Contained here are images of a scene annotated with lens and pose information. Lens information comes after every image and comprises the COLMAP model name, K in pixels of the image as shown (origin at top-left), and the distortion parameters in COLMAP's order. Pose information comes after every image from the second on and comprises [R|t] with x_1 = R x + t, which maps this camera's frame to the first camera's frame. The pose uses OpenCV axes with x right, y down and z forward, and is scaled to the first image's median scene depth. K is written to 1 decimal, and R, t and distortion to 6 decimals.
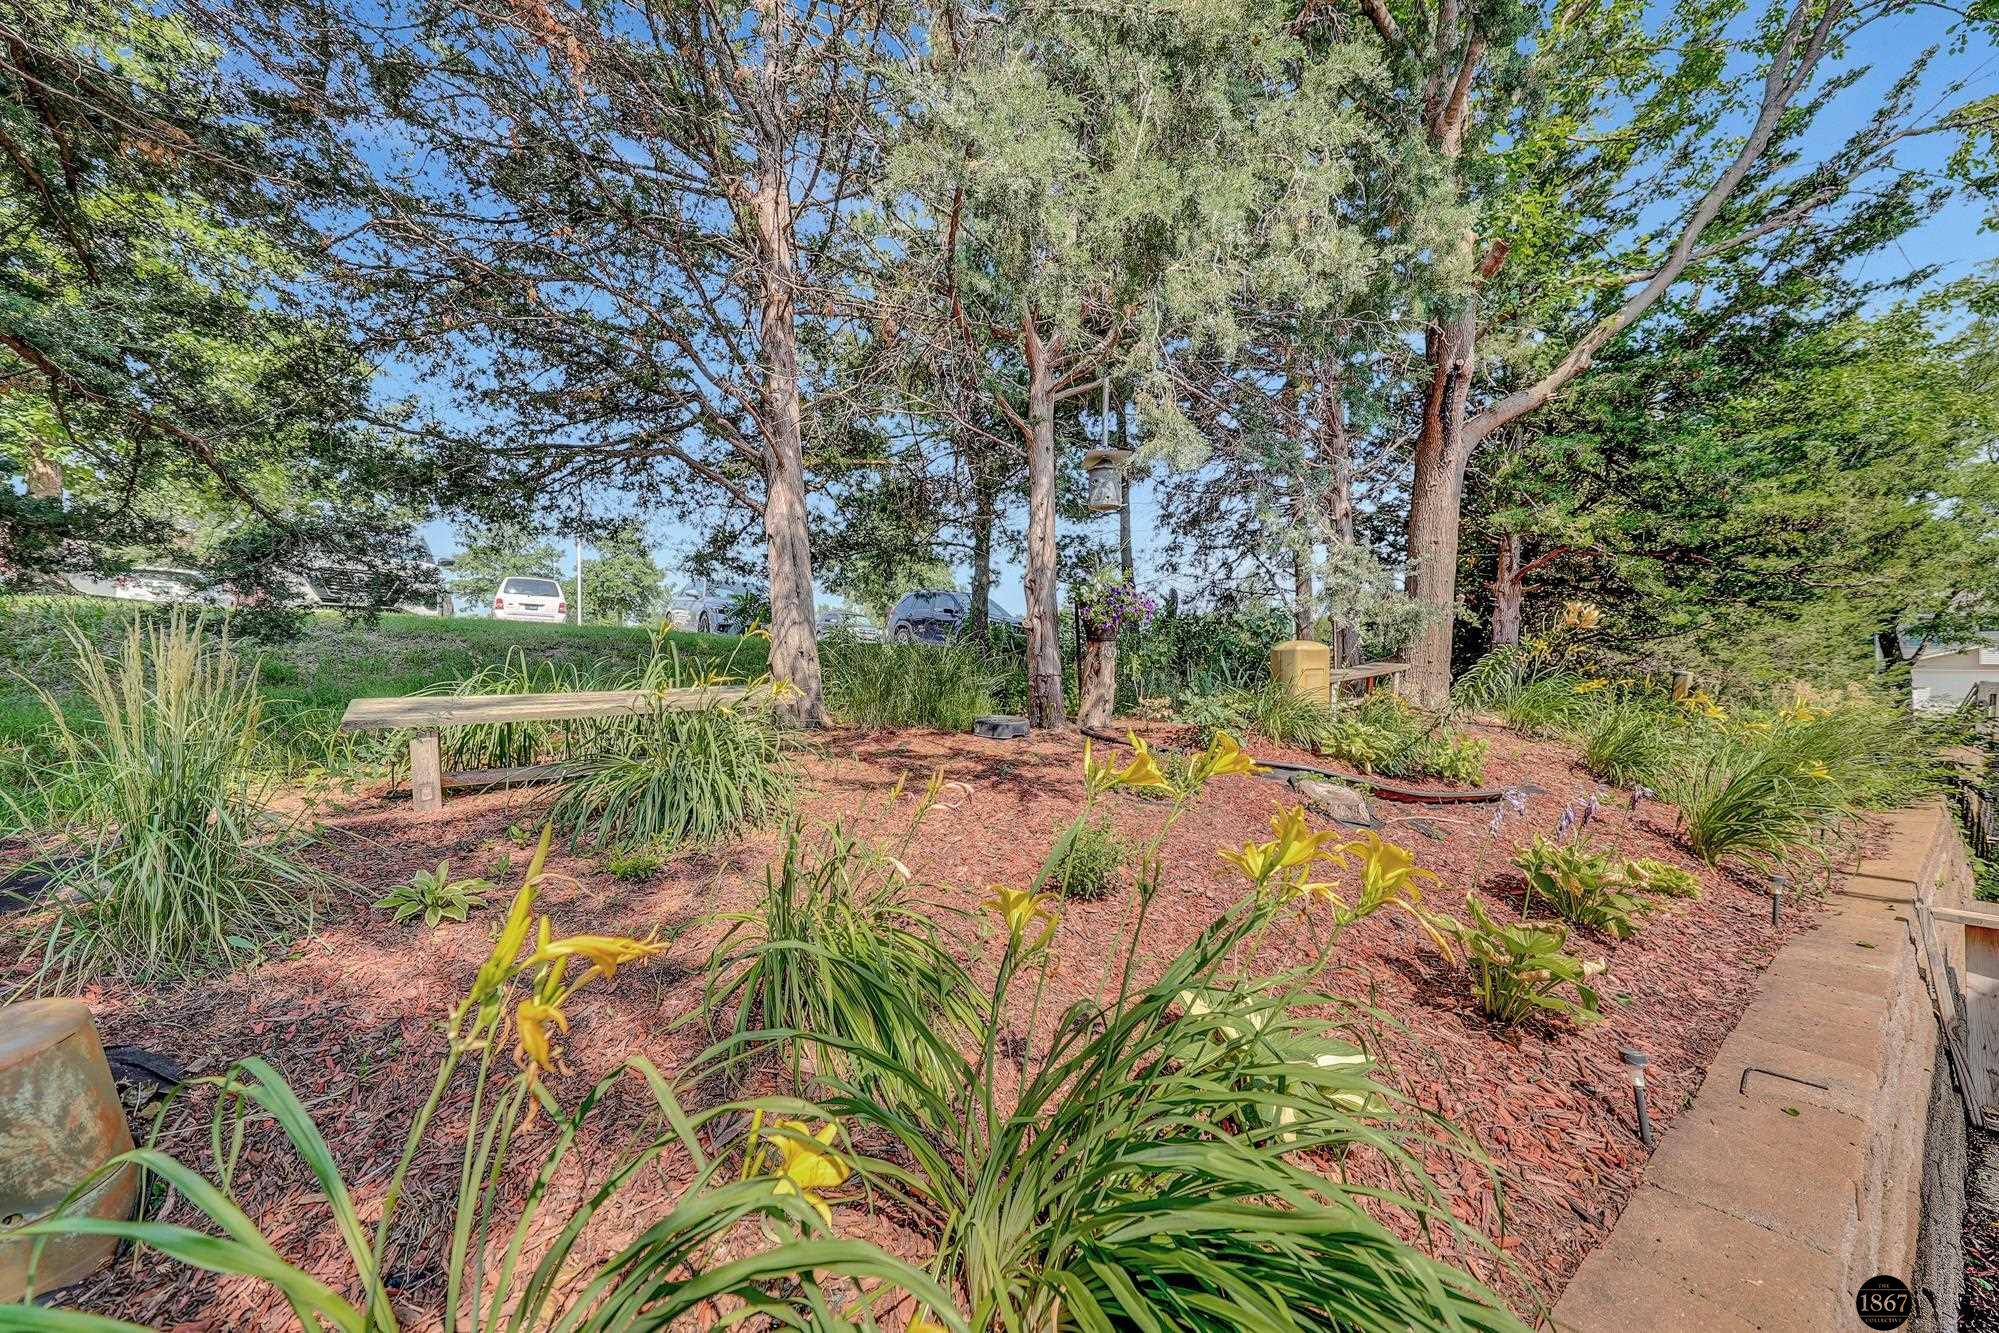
lens RADIAL K [[689.8, 0, 999.5], [0, 689.8, 666.5], [0, 0, 1]] dist [-0.003198, -0.000028]
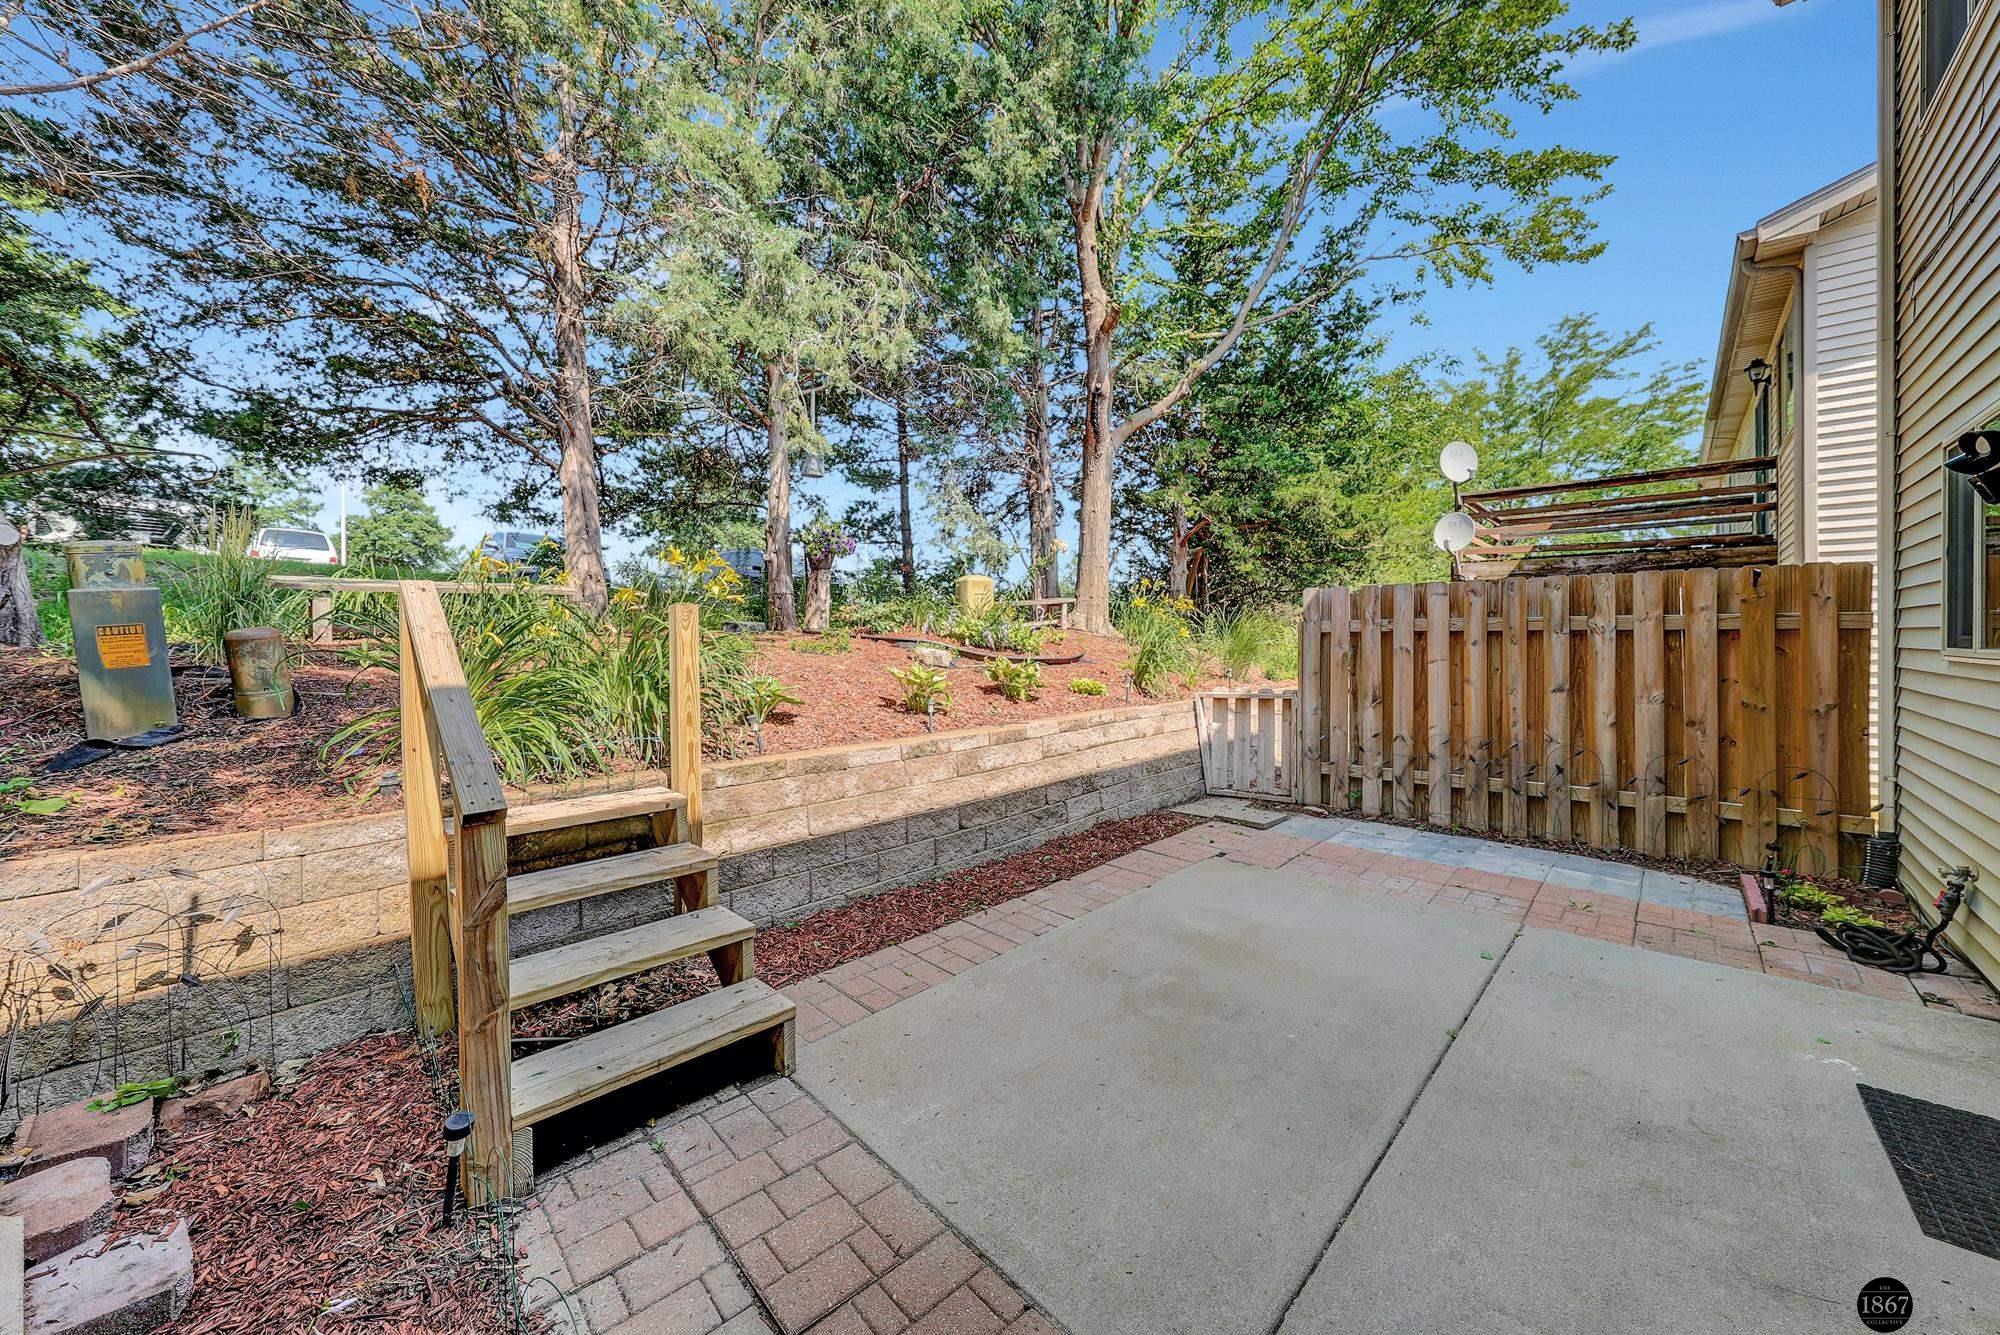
lens RADIAL K [[698.2, 0, 990.1], [0, 698.2, 631.0], [0, 0, 1]] dist [0.000017, 0.000042]
pose [[0.978875, -0.004273, 0.204414, 0.140337], [0.006621, 0.999920, -0.010804, 0.076830], [-0.204351, 0.011929, 0.978825, -0.346449]]
